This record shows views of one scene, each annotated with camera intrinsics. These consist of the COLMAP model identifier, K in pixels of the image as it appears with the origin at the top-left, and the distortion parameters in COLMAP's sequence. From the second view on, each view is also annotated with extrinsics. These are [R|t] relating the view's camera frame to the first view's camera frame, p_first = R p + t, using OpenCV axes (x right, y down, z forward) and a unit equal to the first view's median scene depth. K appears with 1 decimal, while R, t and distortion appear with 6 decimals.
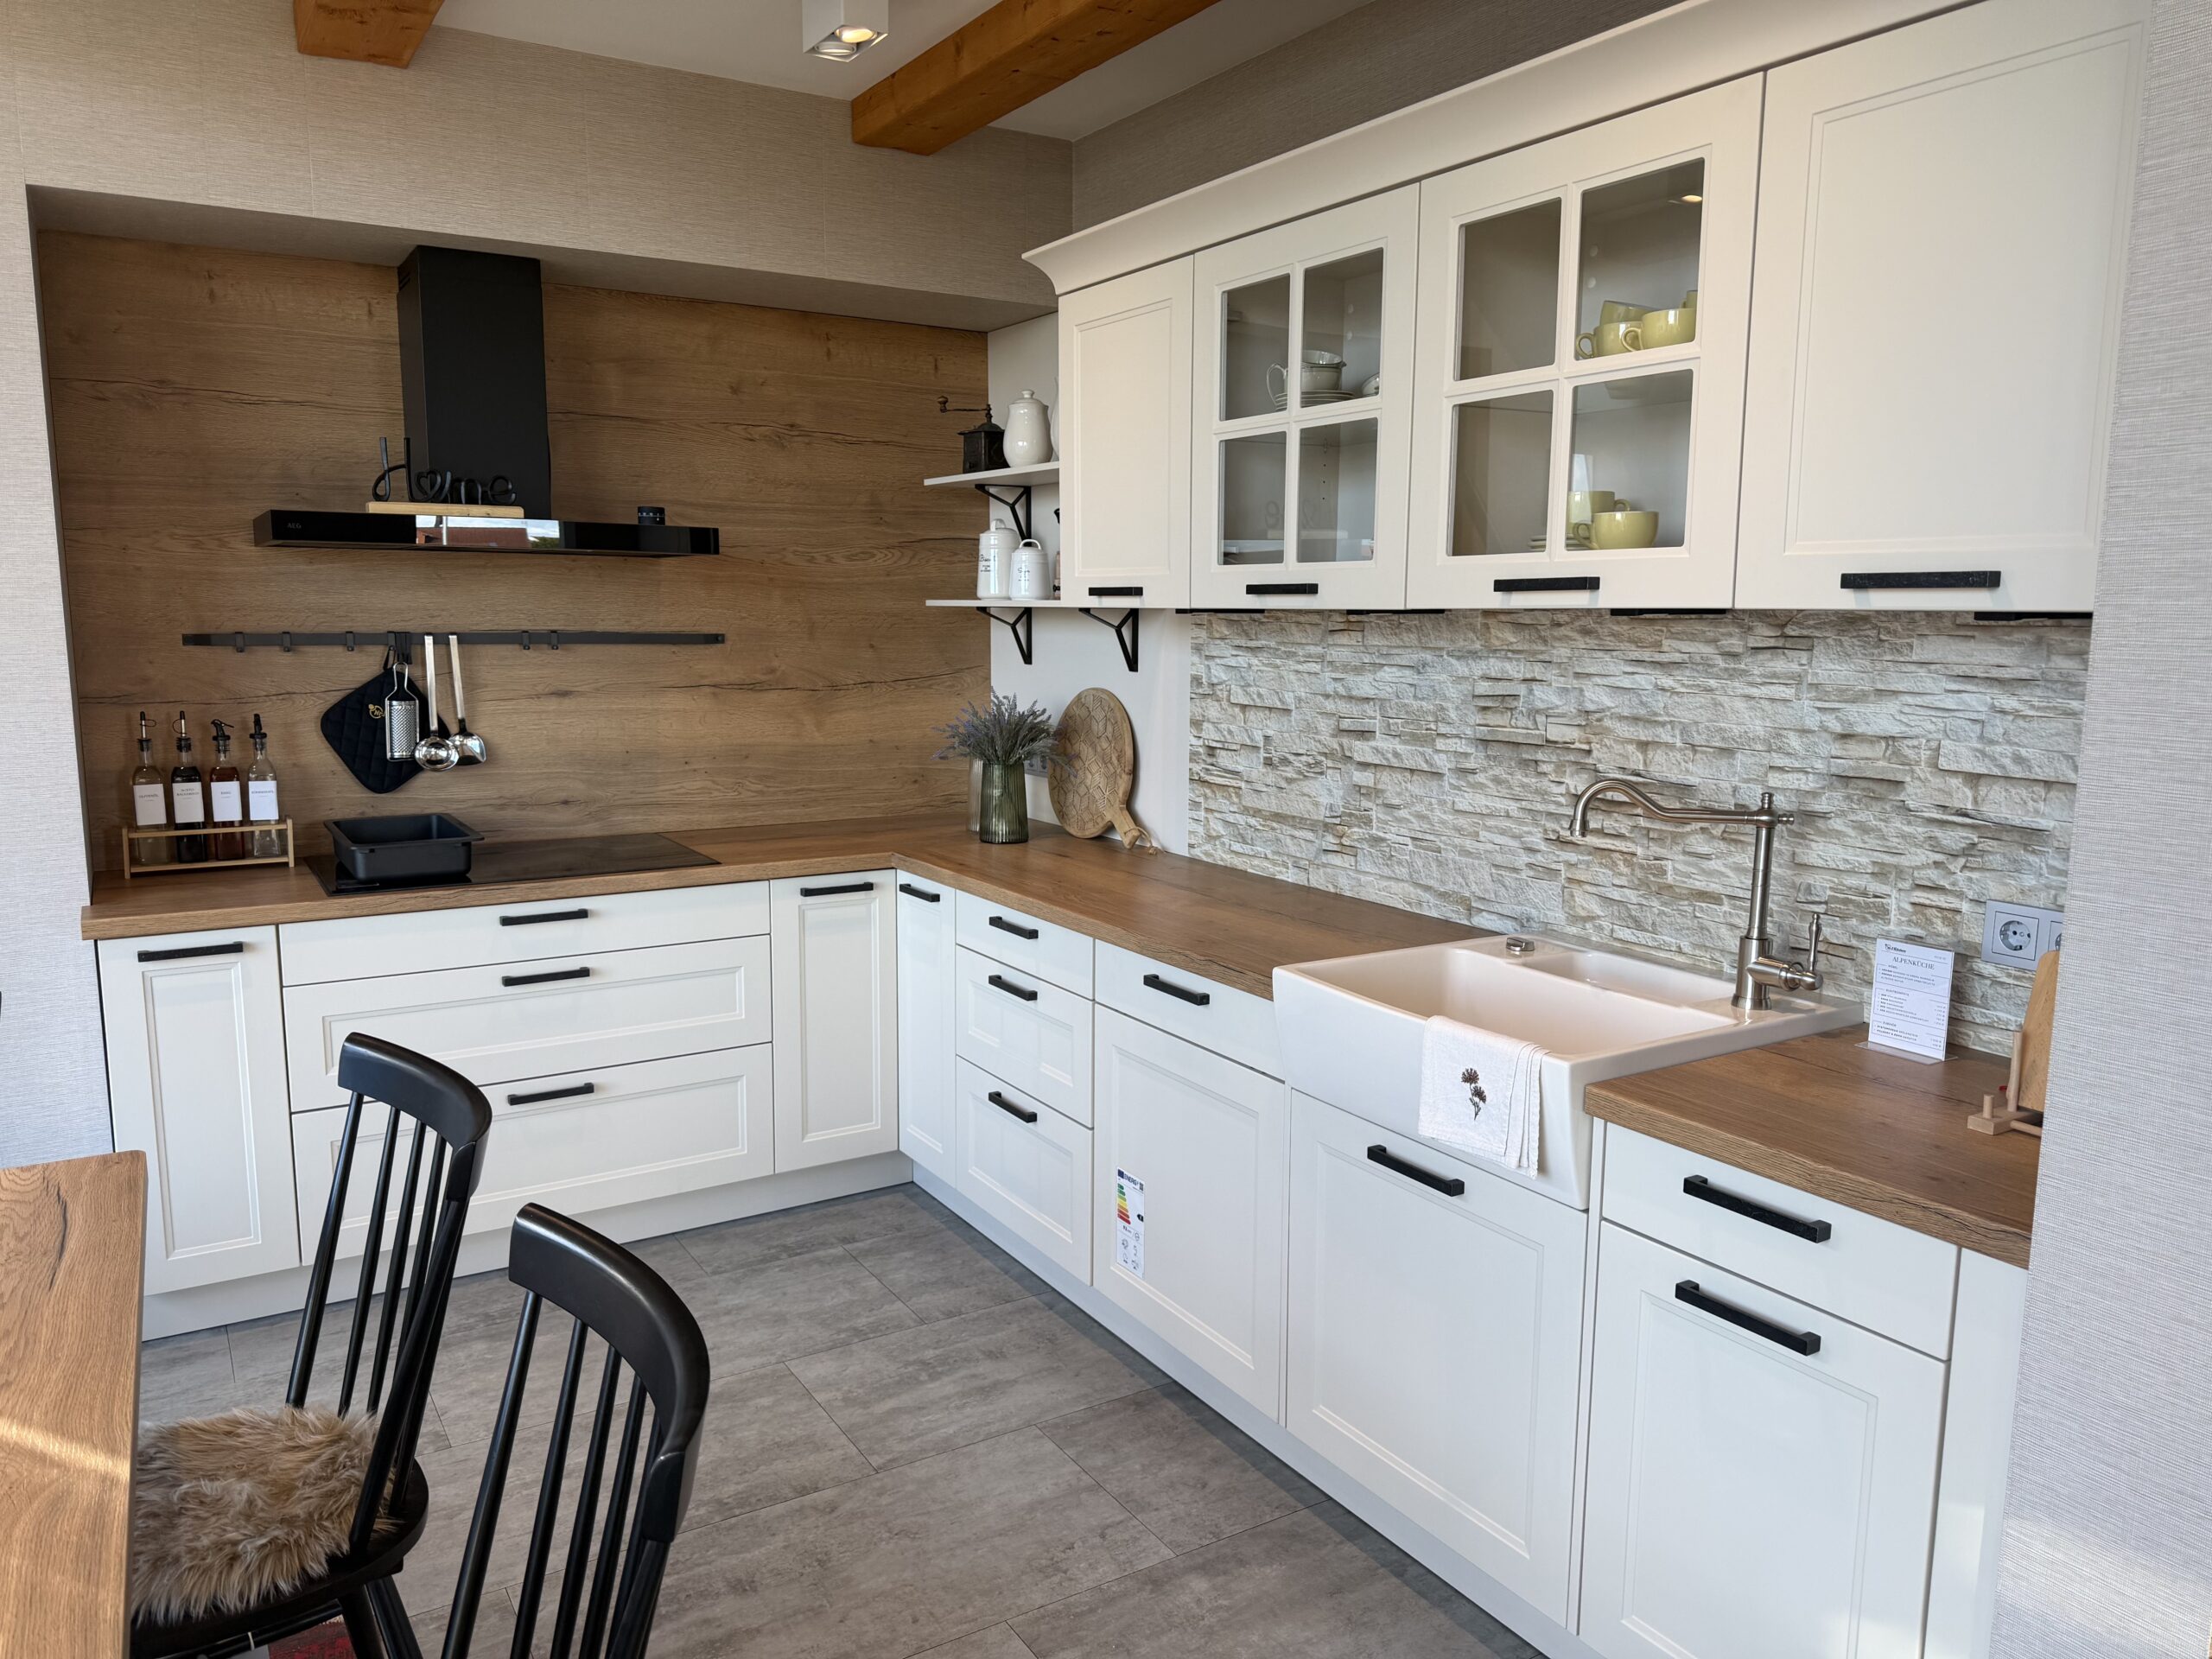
lens RADIAL K [[1570.4, 0, 1068.2], [0, 1570.4, 849.0], [0, 0, 1]] dist [0.064893, -0.086722]
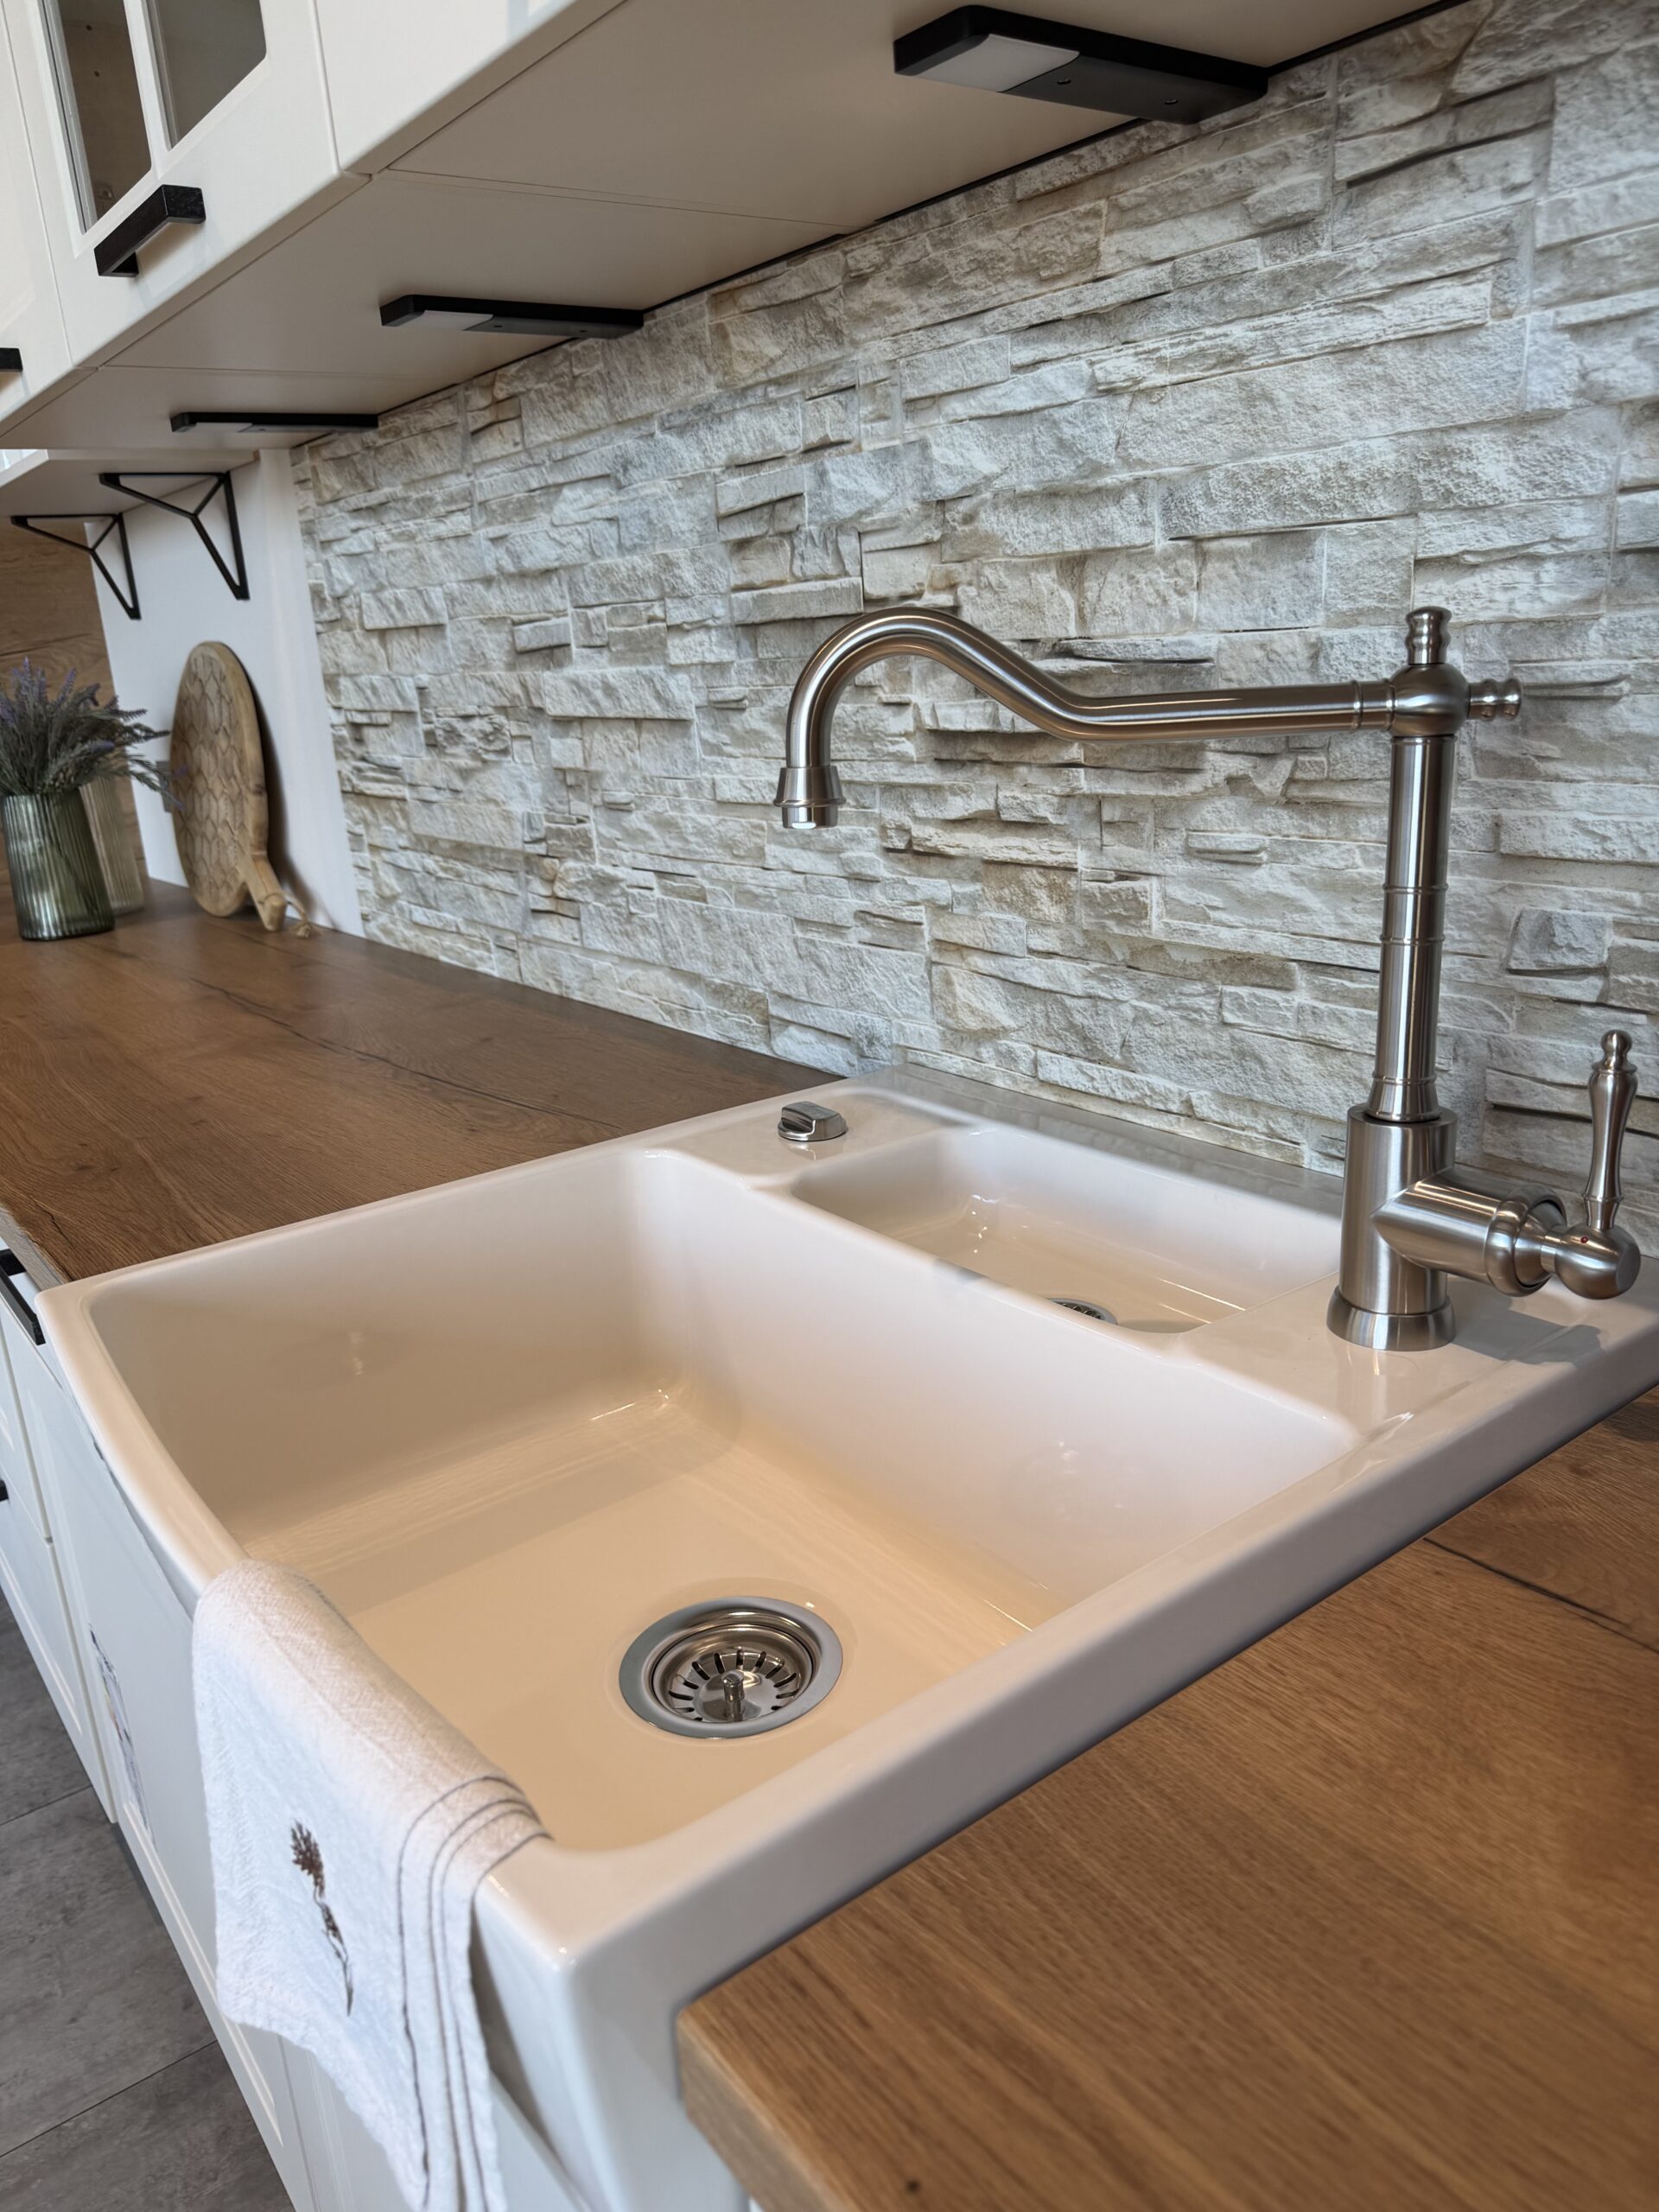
lens RADIAL K [[1570.4, 0, 825.4], [0, 1570.4, 1114.7], [0, 0, 1]] dist [0.064893, -0.086722]
pose [[0.992042, -0.094139, 0.083609, 0.259650], [0.082064, 0.987072, 0.137673, 0.004570], [-0.095488, -0.129716, 0.986943, 0.616778]]
